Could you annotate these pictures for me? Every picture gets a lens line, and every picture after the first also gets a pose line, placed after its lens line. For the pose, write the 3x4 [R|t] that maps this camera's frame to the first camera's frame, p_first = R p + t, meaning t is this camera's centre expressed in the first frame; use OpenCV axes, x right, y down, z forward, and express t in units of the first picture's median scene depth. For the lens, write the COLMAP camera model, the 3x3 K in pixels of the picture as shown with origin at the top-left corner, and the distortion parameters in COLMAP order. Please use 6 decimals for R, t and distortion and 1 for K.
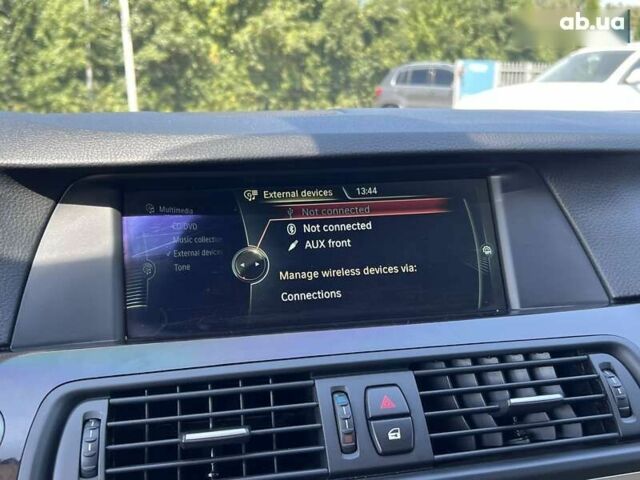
lens RADIAL K [[660.6, 0, 325.0], [0, 660.6, 243.1], [0, 0, 1]] dist [0.125817, -0.291739]
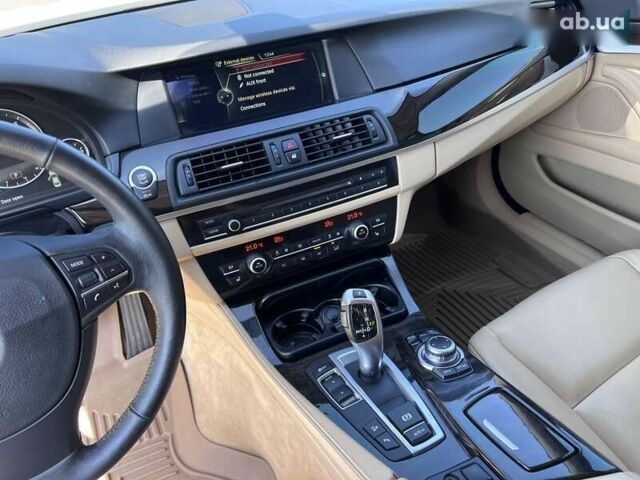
lens RADIAL K [[489.5, 0, 317.0], [0, 489.5, 238.7], [0, 0, 1]] dist [0.088501, -0.143751]
pose [[0.979607, -0.168865, 0.108877, -0.080950], [0.111593, 0.907896, 0.404069, -0.211119], [-0.167082, -0.383679, 0.908226, -0.977456]]
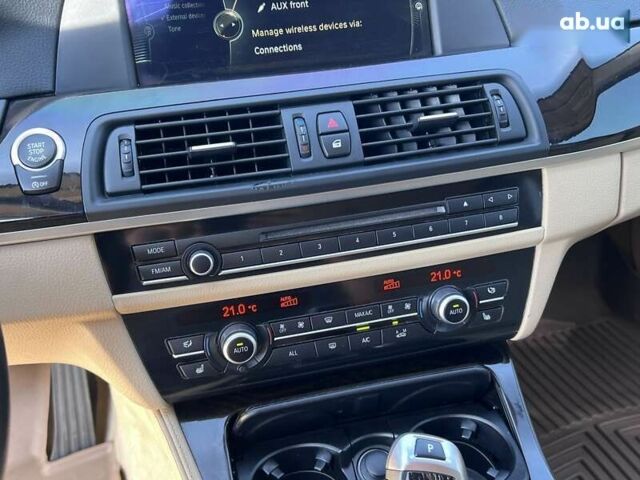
lens RADIAL K [[660.6, 0, 325.0], [0, 660.6, 243.1], [0, 0, 1]] dist [0.125817, -0.291739]
pose [[0.999279, -0.036981, -0.008560, 0.078403], [0.037772, 0.946394, 0.320799, 0.028667], [-0.003762, -0.320891, 0.947109, -0.396881]]
